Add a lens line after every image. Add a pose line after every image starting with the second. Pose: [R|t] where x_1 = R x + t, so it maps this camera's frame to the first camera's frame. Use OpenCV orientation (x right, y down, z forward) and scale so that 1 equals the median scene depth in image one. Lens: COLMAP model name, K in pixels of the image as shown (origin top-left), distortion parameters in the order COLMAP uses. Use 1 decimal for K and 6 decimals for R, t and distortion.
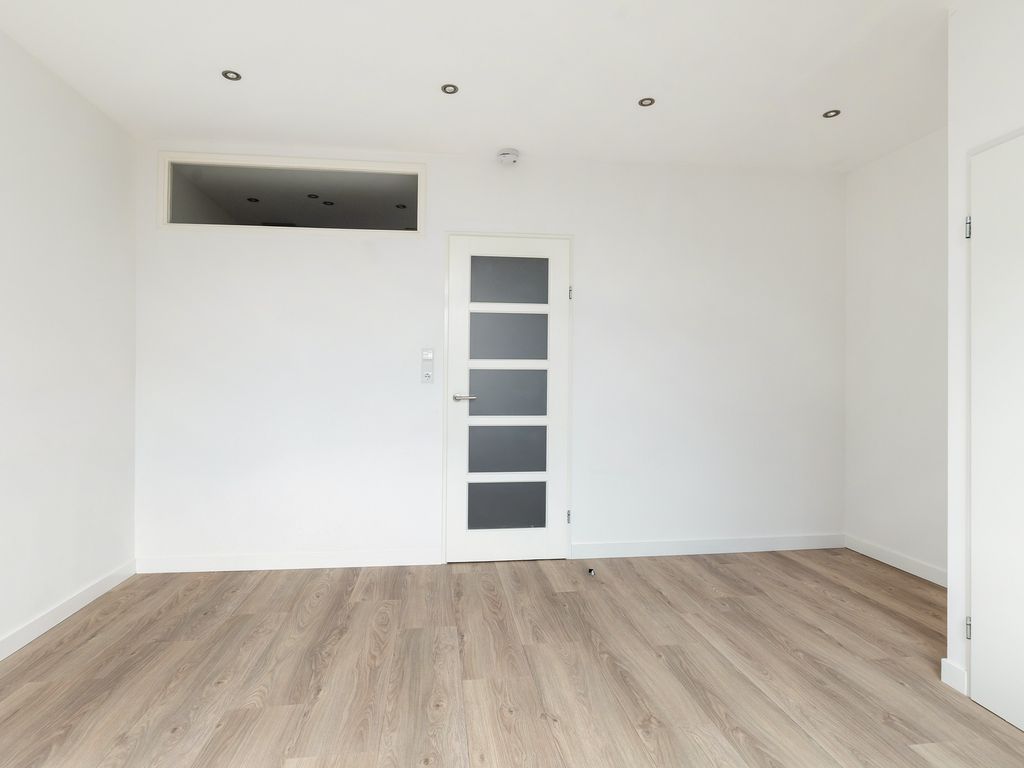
lens RADIAL K [[562.0, 0, 507.1], [0, 562.0, 388.8], [0, 0, 1]] dist [-0.005816, -0.000338]
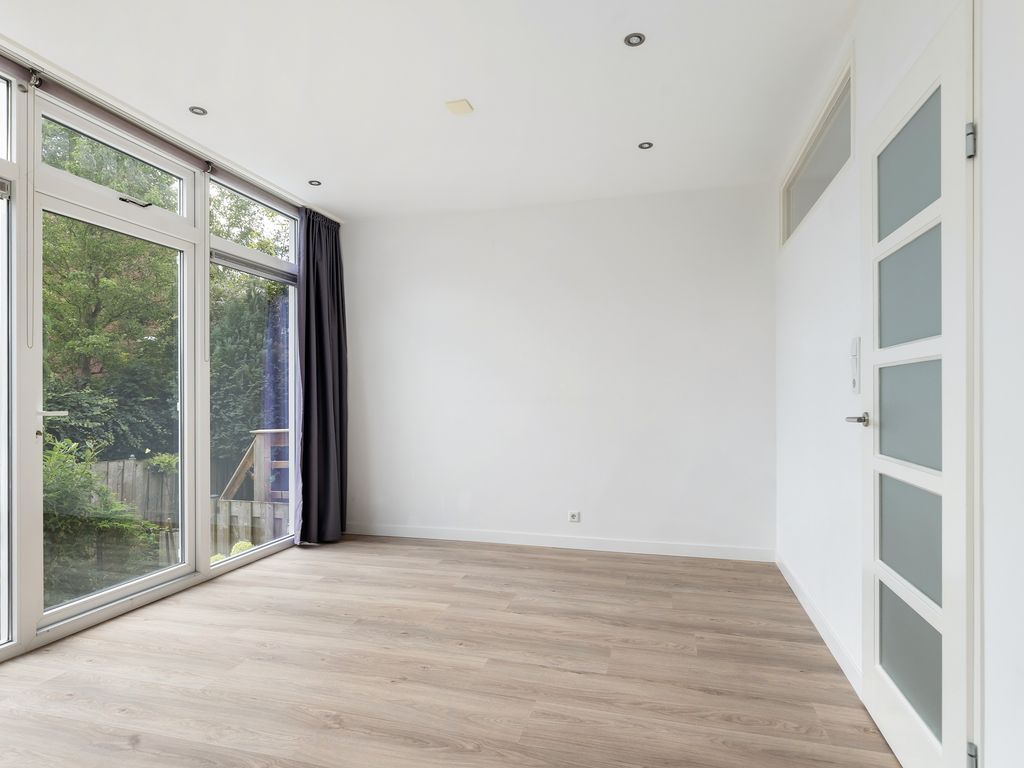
lens RADIAL K [[572.9, 0, 511.8], [0, 572.9, 396.1], [0, 0, 1]] dist [-0.002390, -0.000913]
pose [[-0.378087, -0.002949, -0.925765, 0.784905], [-0.014747, 0.999887, 0.002837, -0.003905], [0.925653, 0.014725, -0.378088, 1.200966]]
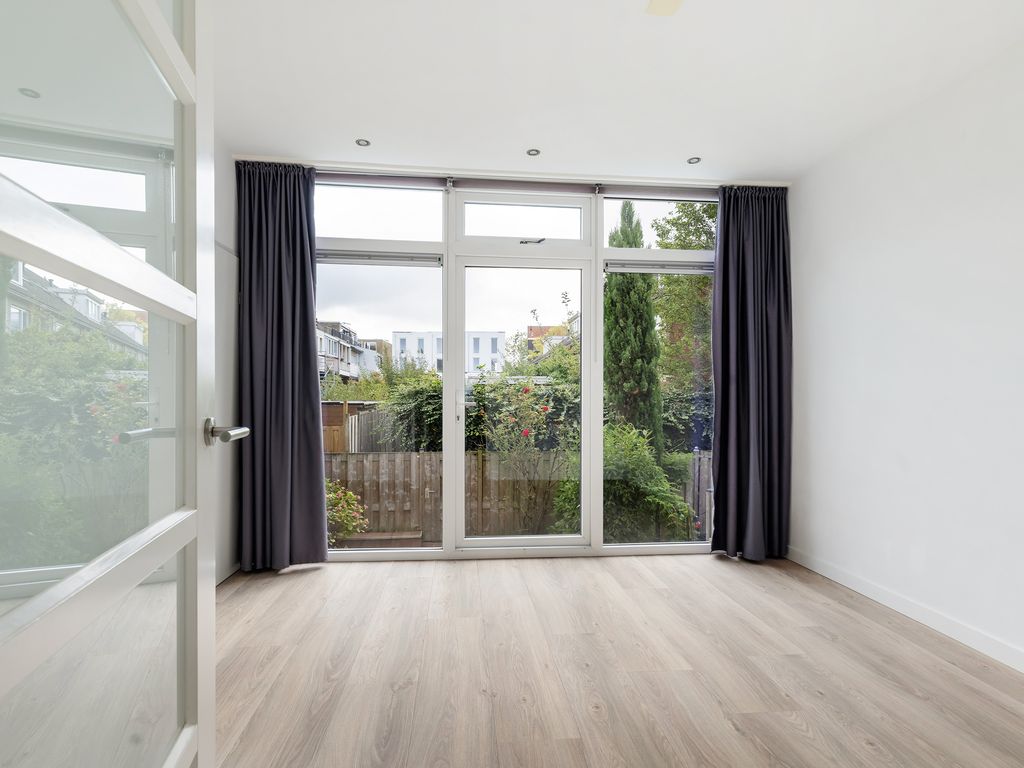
lens RADIAL K [[559.4, 0, 512.0], [0, 559.4, 384.0], [0, 0, 1]] dist [-0.000066, 0.000443]
pose [[-0.999568, -0.006340, 0.028706, 0.002433], [-0.006301, 0.999979, 0.001473, -0.010574], [-0.028715, 0.001291, -0.999587, 1.512970]]
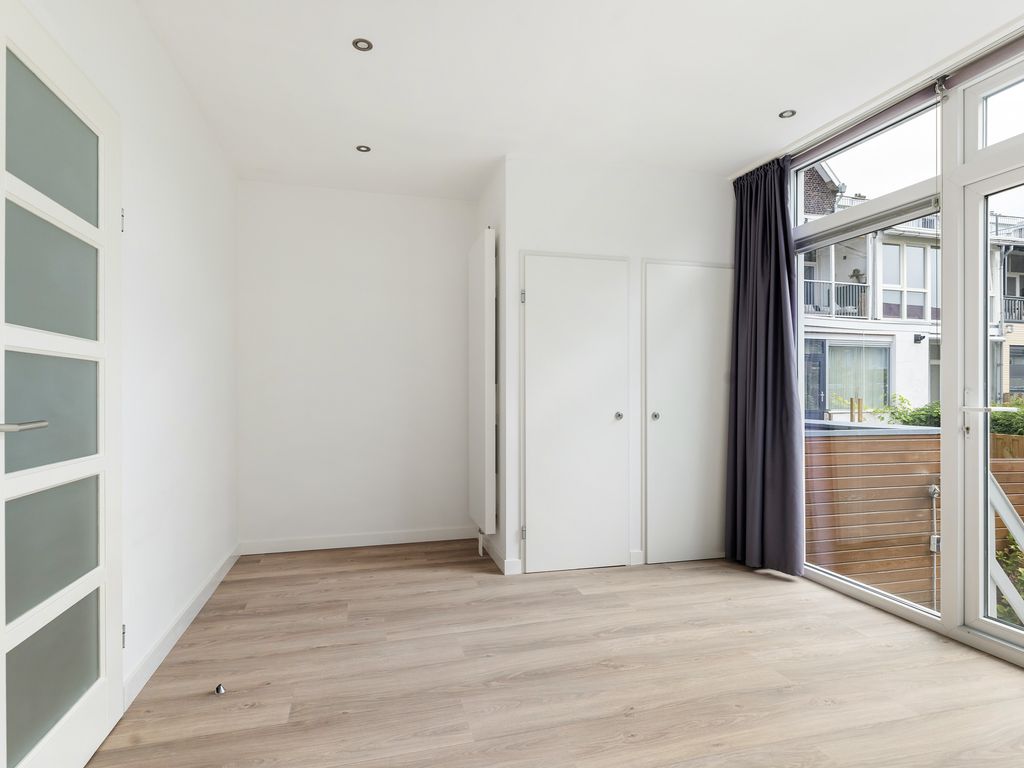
lens RADIAL K [[562.0, 0, 507.1], [0, 562.0, 388.8], [0, 0, 1]] dist [-0.005816, -0.000338]
pose [[-0.134910, 0.004563, 0.990847, -0.661727], [0.016579, 0.999860, -0.002347, -0.002862], [-0.990719, 0.016111, -0.134967, 0.980842]]
